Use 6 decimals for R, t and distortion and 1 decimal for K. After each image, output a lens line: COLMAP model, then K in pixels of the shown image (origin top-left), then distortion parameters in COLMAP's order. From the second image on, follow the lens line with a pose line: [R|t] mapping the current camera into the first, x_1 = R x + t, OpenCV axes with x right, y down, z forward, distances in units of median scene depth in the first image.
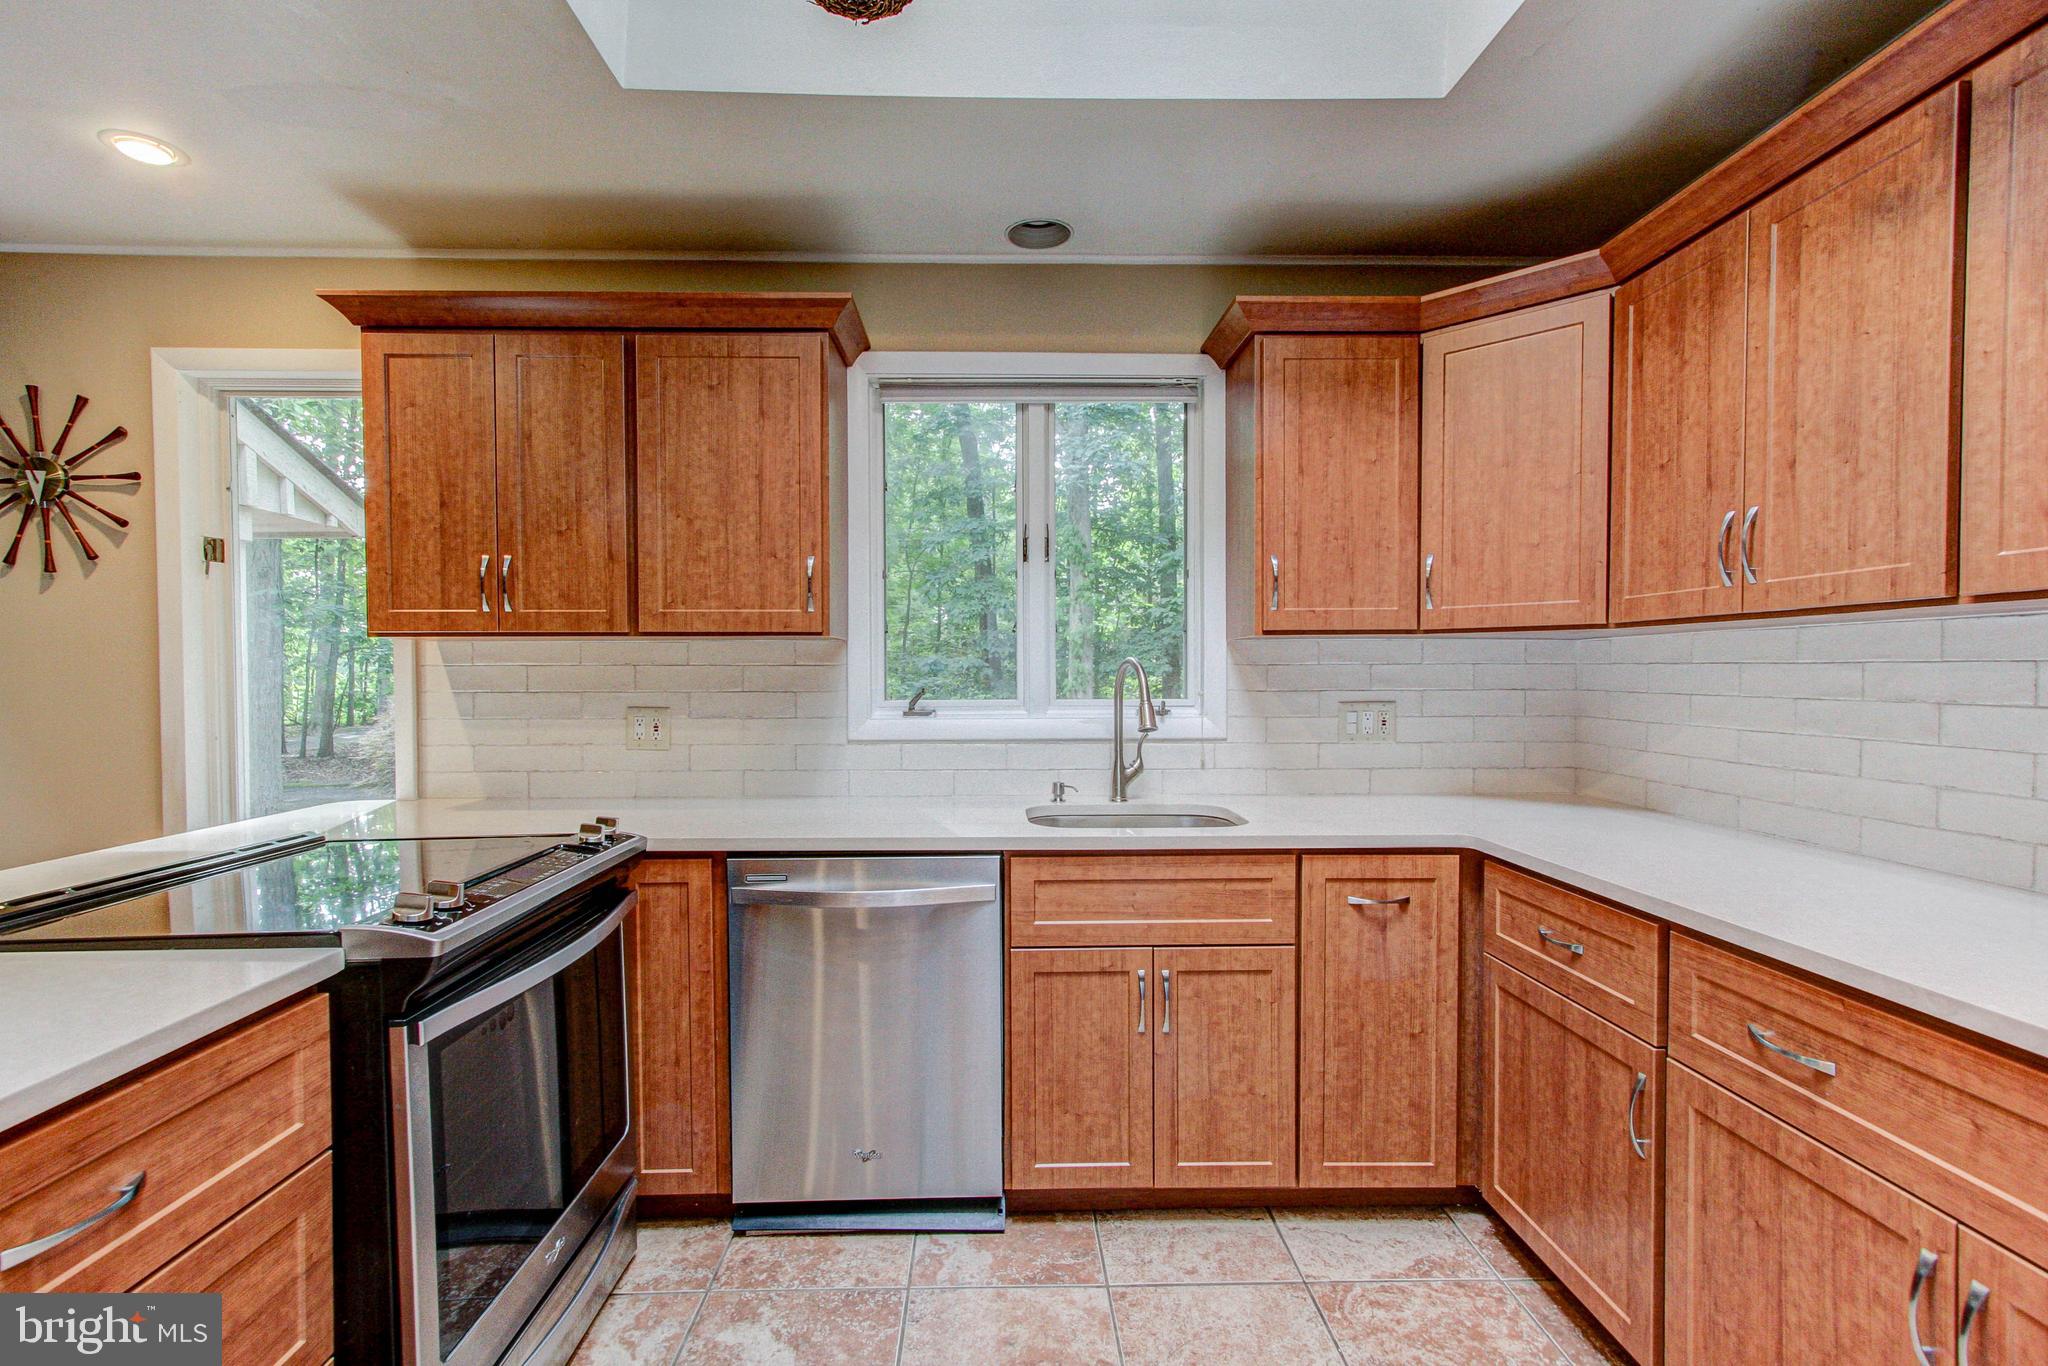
lens RADIAL K [[941.2, 0, 998.5], [0, 941.2, 690.5], [0, 0, 1]] dist [0.007878, 0.000312]
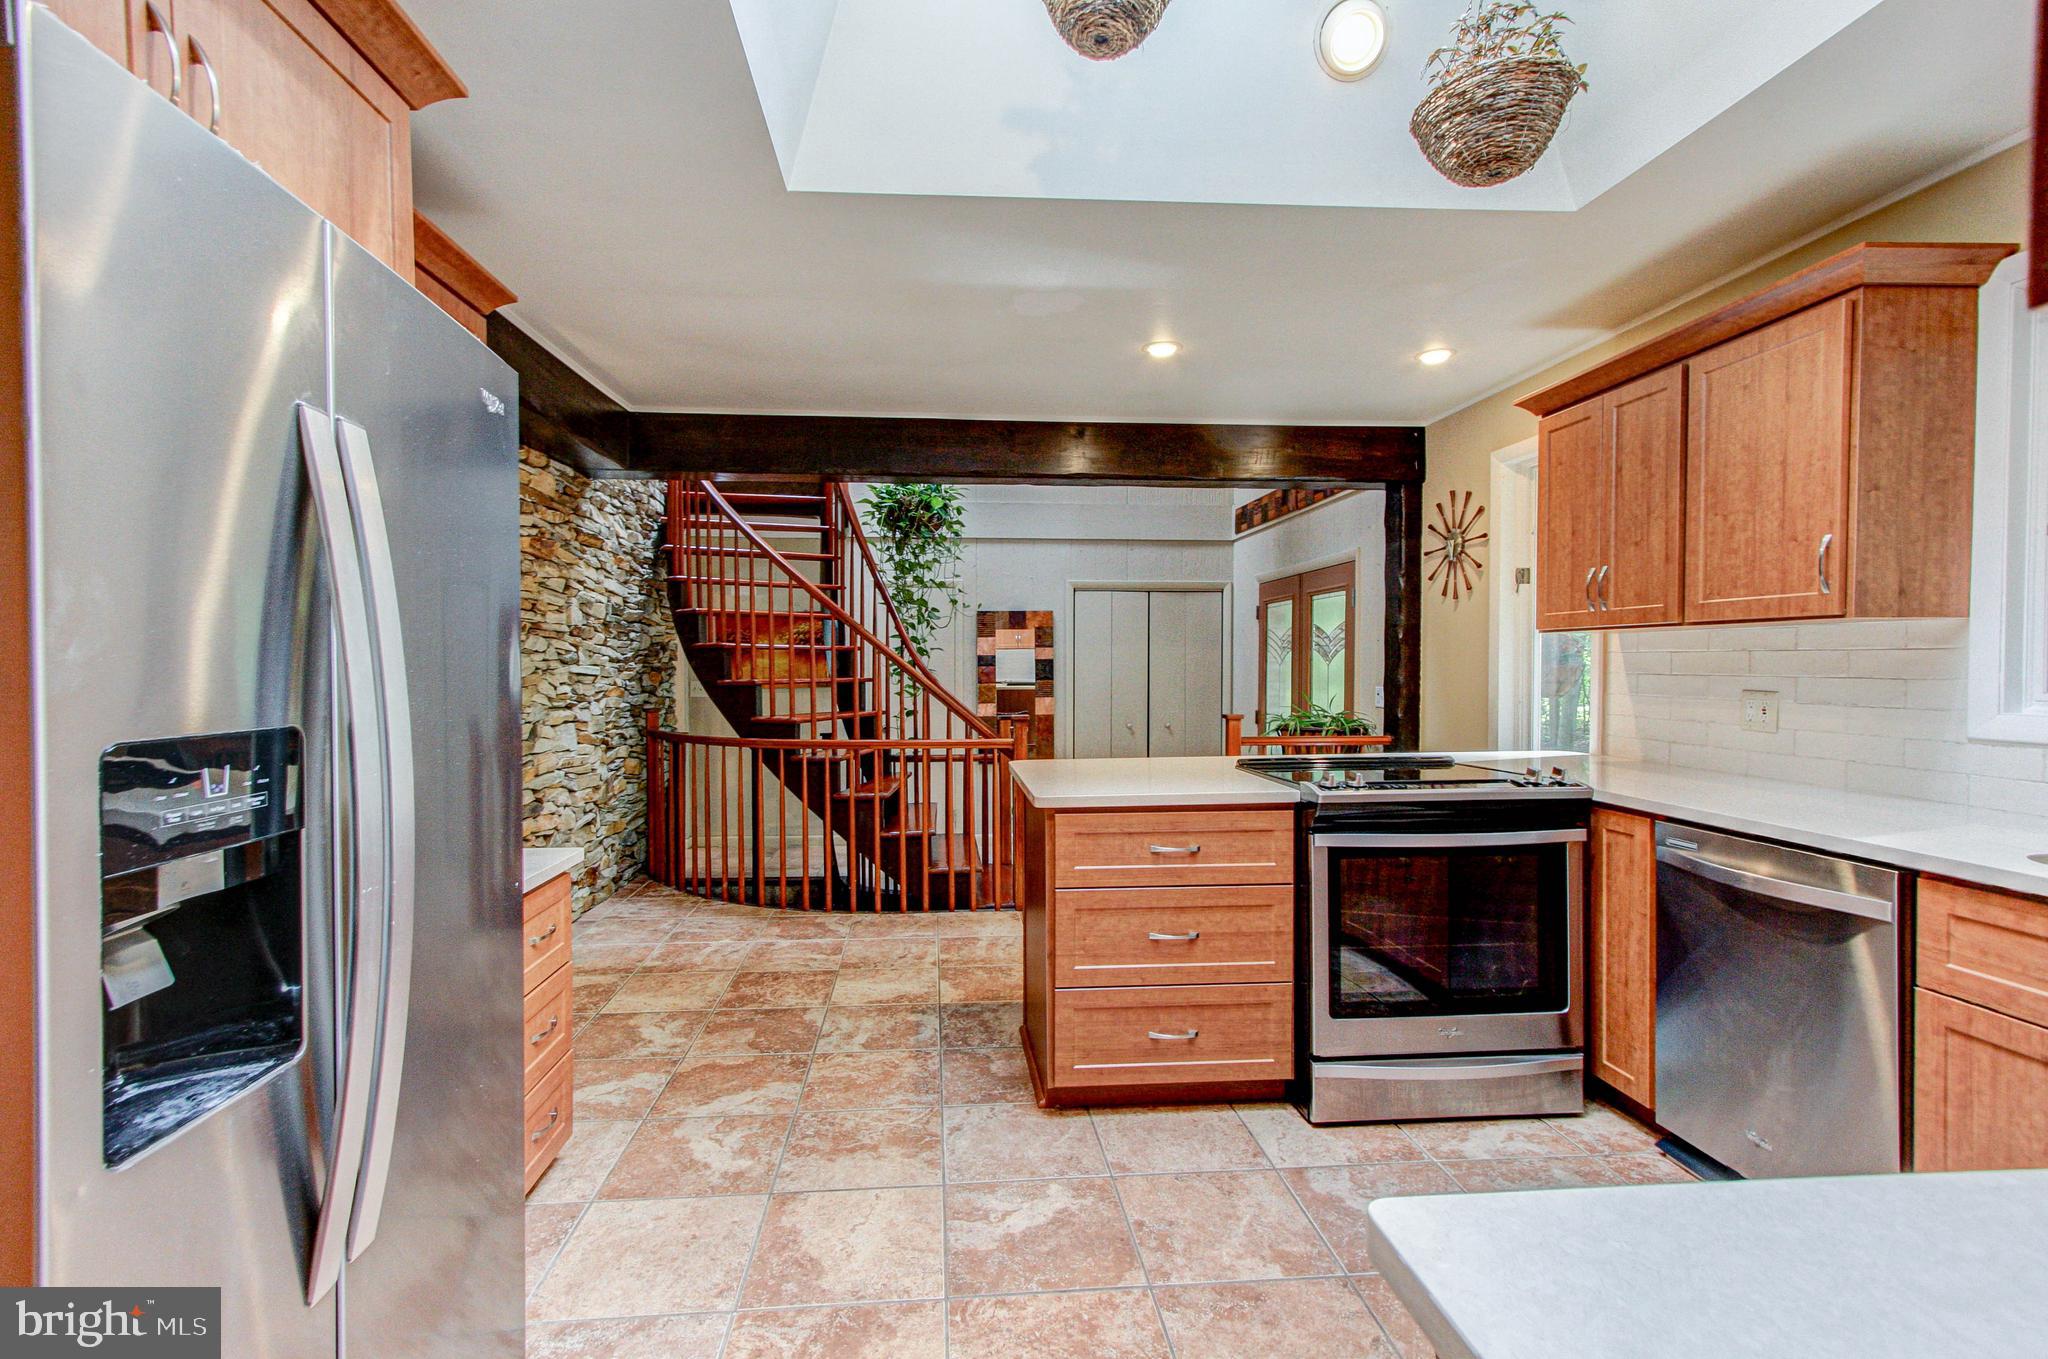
lens RADIAL K [[940.6, 0, 1000.4], [0, 940.6, 681.2], [0, 0, 1]] dist [0.000459, 0.001350]
pose [[0.050213, 0.022589, -0.998483, 0.707376], [-0.016927, 0.999620, 0.021764, -0.001992], [0.998595, 0.015808, 0.050576, 0.122245]]
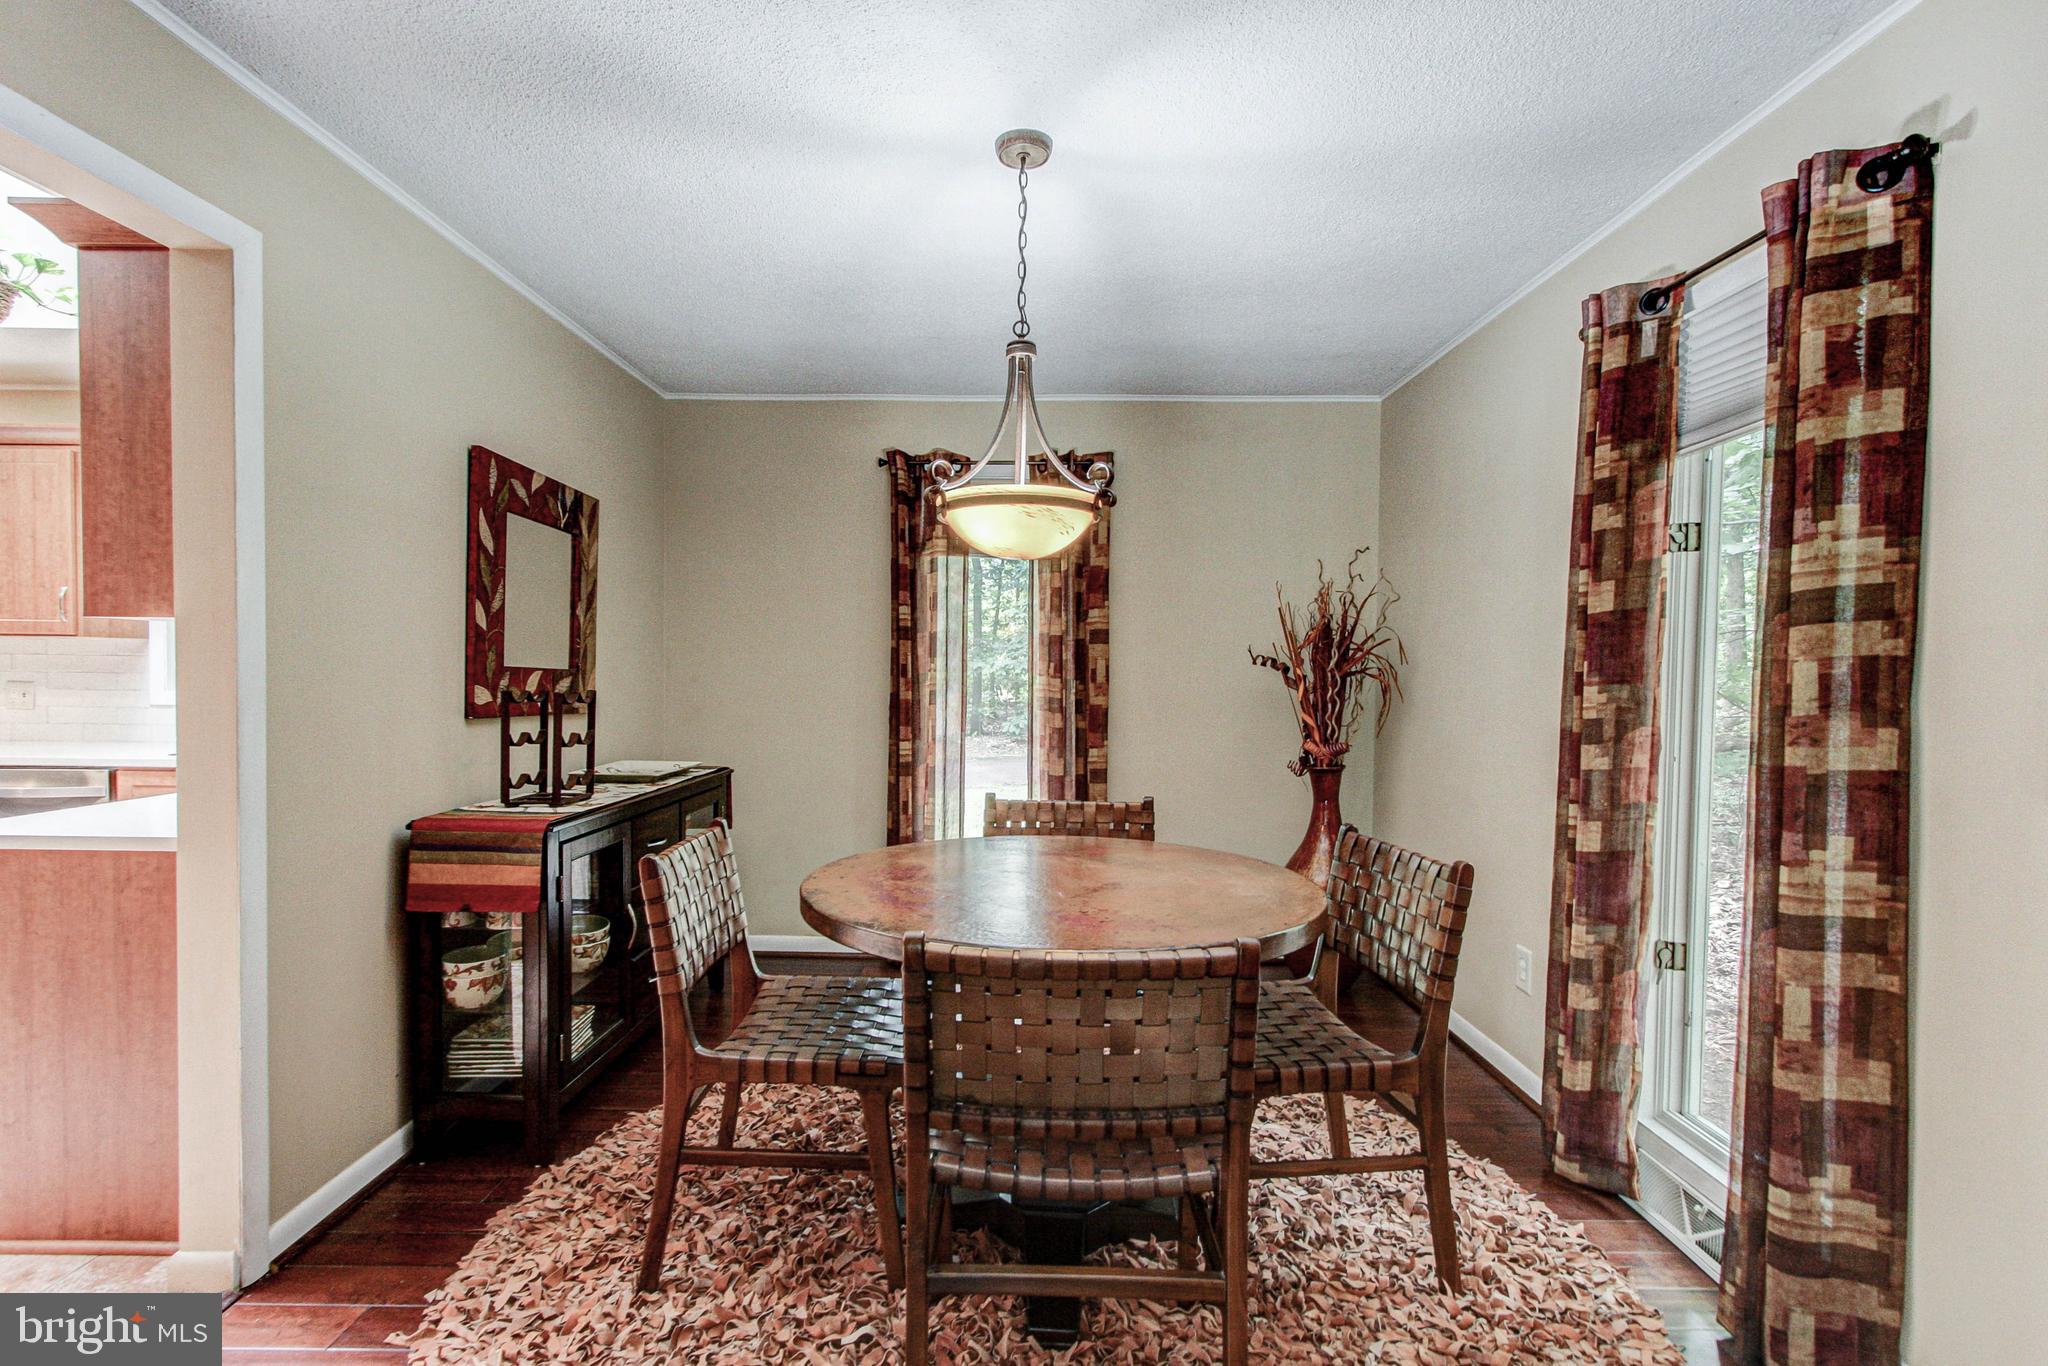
lens RADIAL K [[960.4, 0, 1021.2], [0, 960.4, 693.7], [0, 0, 1]] dist [0.001158, 0.003322]
pose [[0.999516, 0.012692, -0.028419, 1.467827], [-0.012421, 0.999876, 0.009723, 0.002579], [0.028539, -0.009366, 0.999549, -0.589408]]
